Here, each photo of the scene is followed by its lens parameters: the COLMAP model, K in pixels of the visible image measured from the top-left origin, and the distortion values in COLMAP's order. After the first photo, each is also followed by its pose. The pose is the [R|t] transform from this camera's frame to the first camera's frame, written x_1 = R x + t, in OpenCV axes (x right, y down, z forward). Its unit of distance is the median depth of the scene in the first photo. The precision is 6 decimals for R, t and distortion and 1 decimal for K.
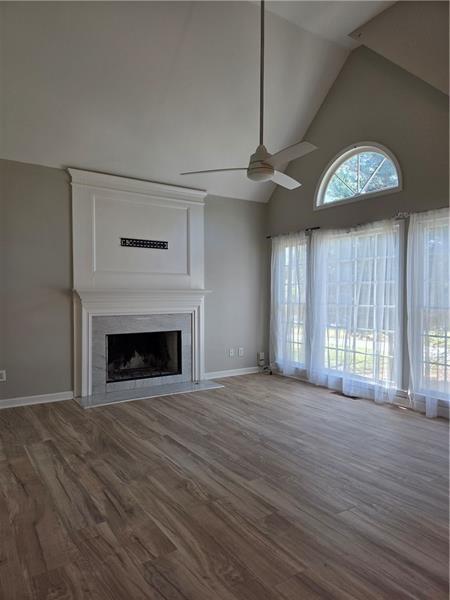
lens RADIAL K [[406.5, 0, 209.6], [0, 406.5, 306.7], [0, 0, 1]] dist [0.052431, -0.026374]
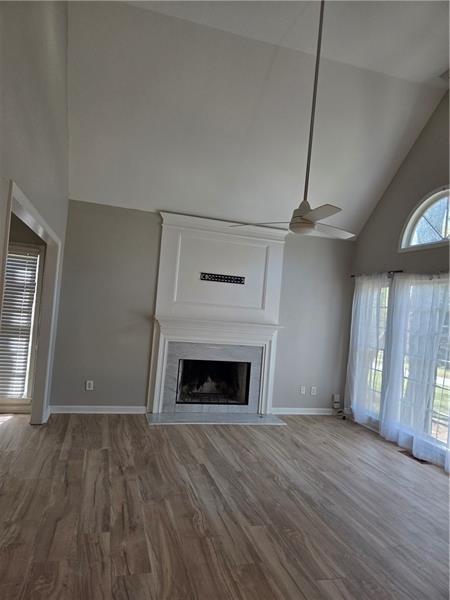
lens RADIAL K [[406.5, 0, 213.3], [0, 406.5, 300.8], [0, 0, 1]] dist [0.052431, -0.026374]
pose [[0.951387, 0.069878, -0.299966, 0.159504], [-0.087586, 0.995095, -0.045981, -0.048073], [0.295281, 0.070018, 0.952841, -0.033135]]
